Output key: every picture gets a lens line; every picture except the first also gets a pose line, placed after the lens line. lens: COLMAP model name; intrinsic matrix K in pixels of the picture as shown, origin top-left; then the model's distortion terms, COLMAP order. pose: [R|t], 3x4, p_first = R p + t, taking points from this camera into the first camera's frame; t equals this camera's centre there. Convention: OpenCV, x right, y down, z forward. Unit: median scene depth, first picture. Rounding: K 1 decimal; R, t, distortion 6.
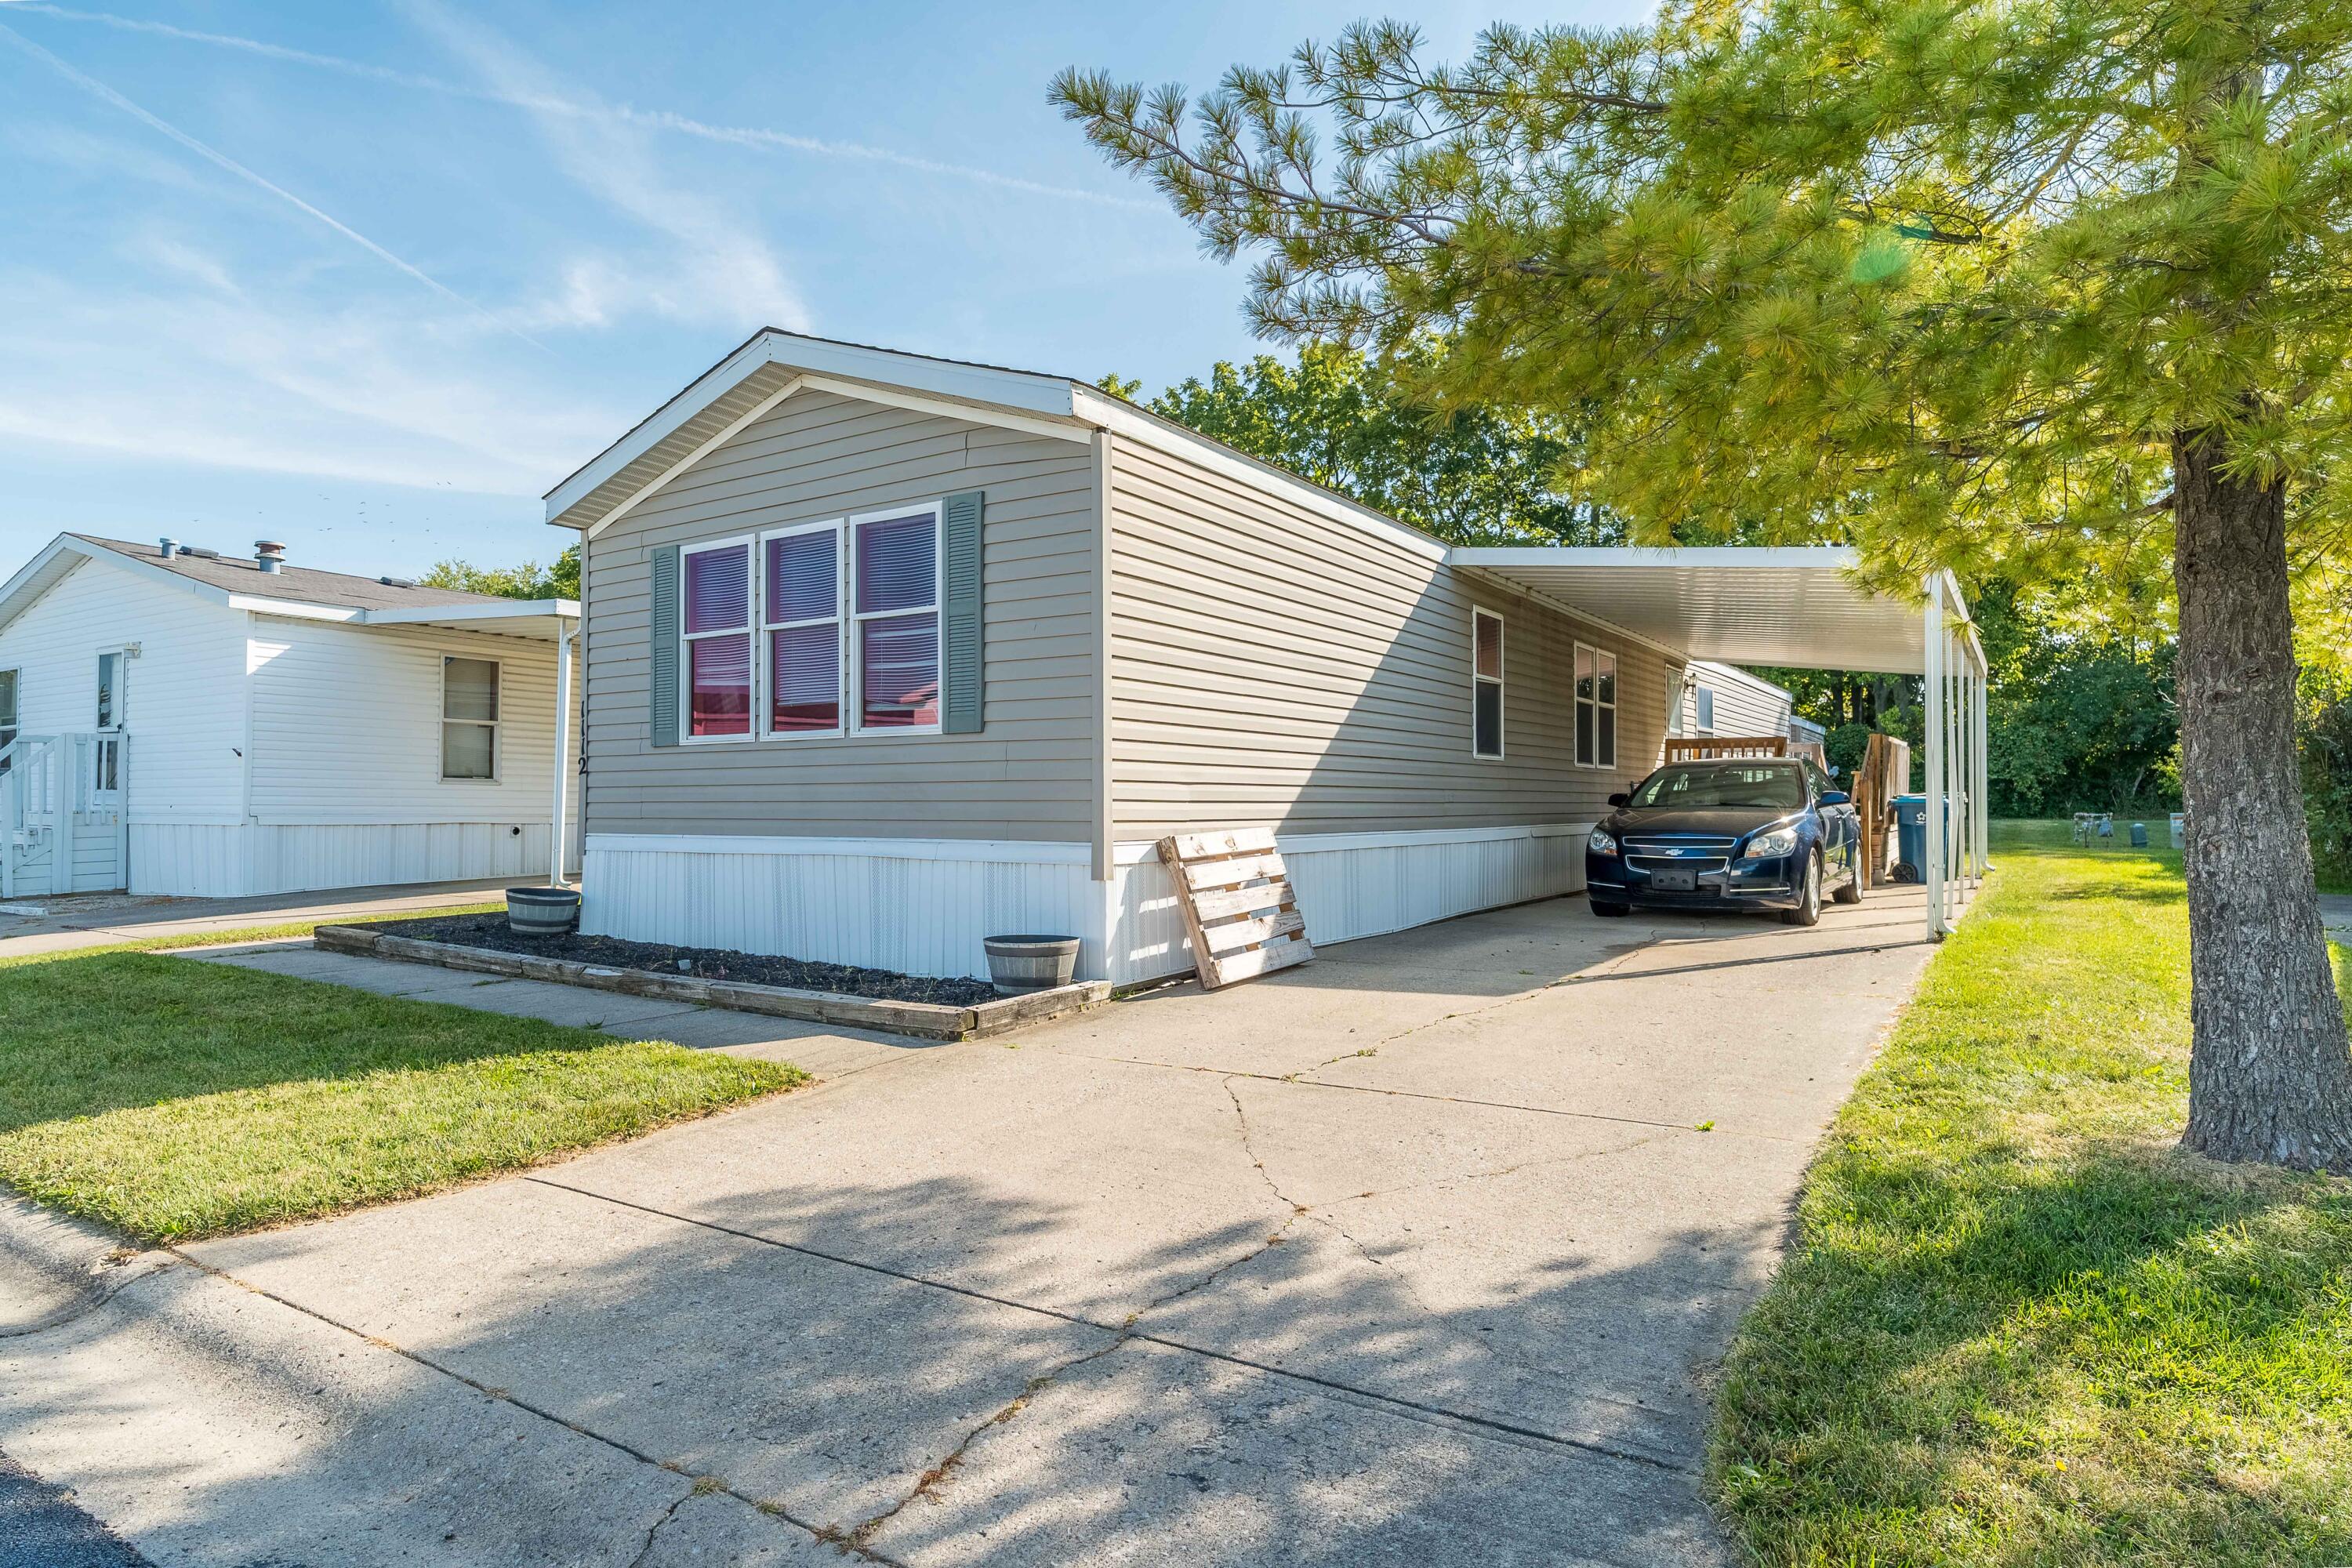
lens RADIAL K [[1332.4, 0, 1186.5], [0, 1332.4, 784.3], [0, 0, 1]] dist [-0.003931, 0.000811]
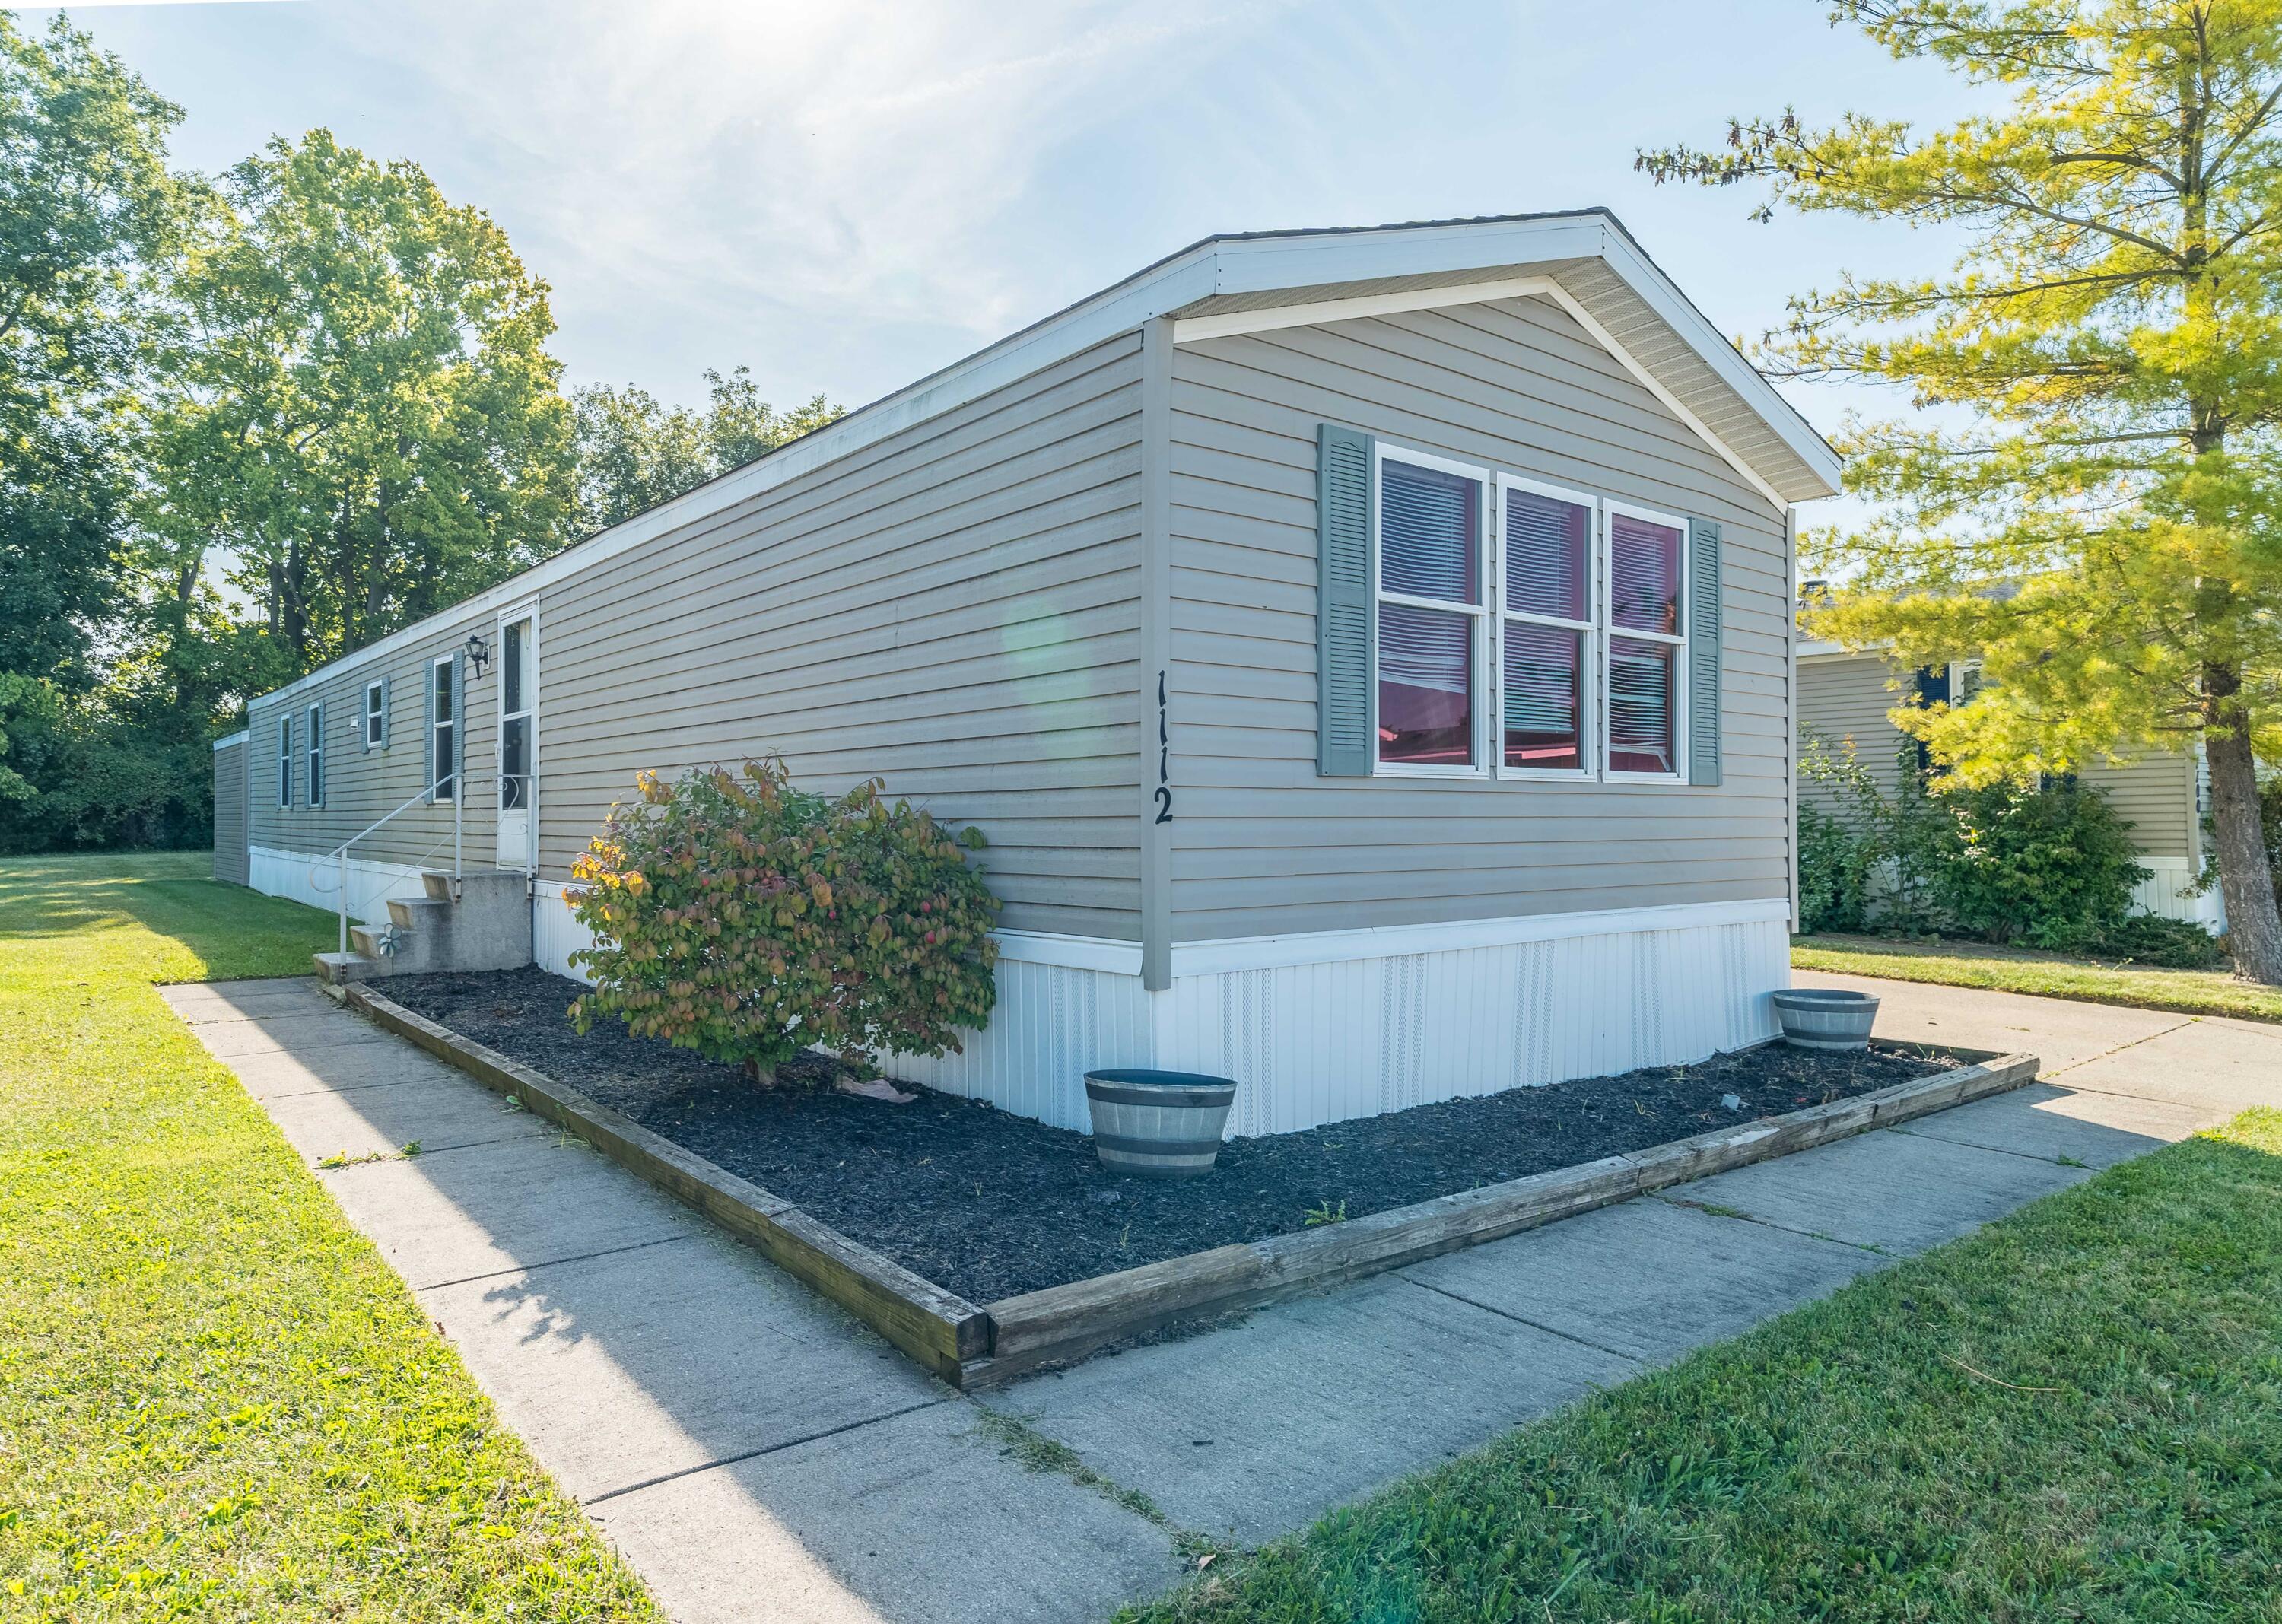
lens RADIAL K [[1391.5, 0, 1131.7], [0, 1391.5, 811.7], [0, 0, 1]] dist [0.006833, 0.001560]
pose [[0.303704, 0.007214, 0.952739, -1.101581], [-0.012400, 0.999917, -0.003619, -0.011630], [-0.952686, -0.010715, 0.303768, 1.005952]]
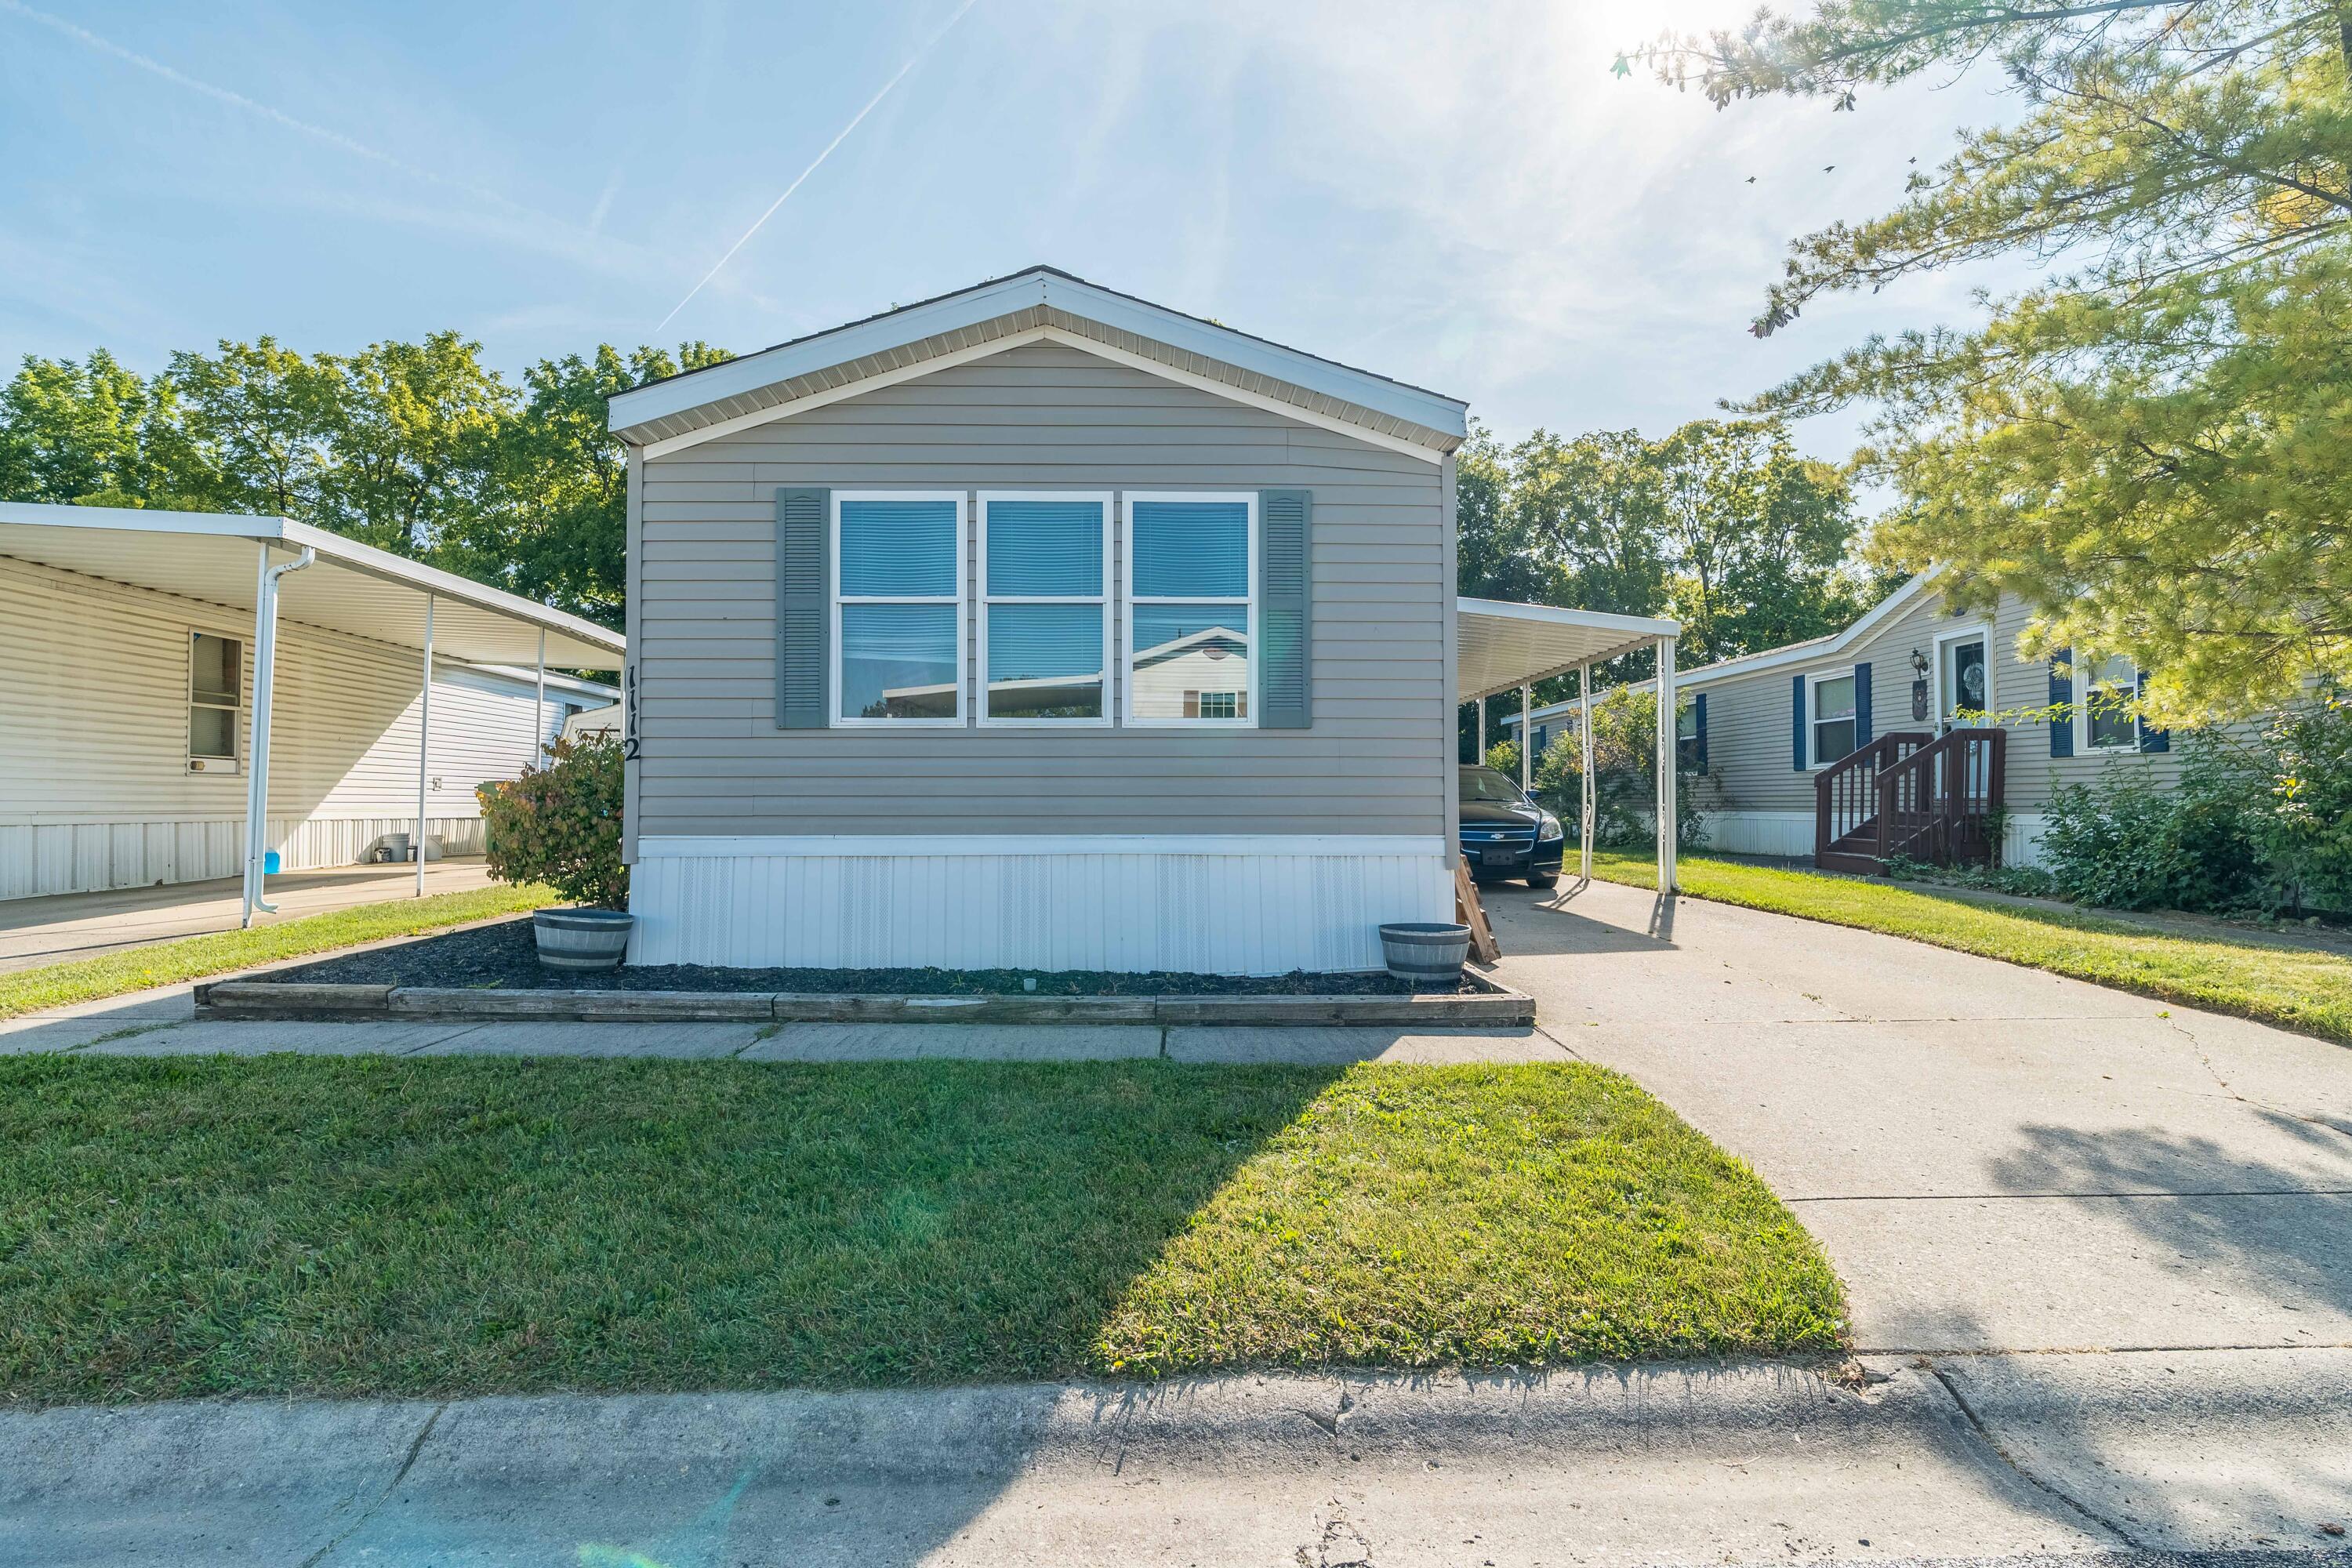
lens RADIAL K [[1175.8, 0, 1177.1], [0, 1175.8, 789.0], [0, 0, 1]] dist [0.004125, 0.001474]
pose [[0.818313, 0.005607, 0.574745, -0.690084], [-0.009029, 0.999954, 0.003100, 0.004829], [-0.574702, -0.007725, 0.818327, 0.298399]]
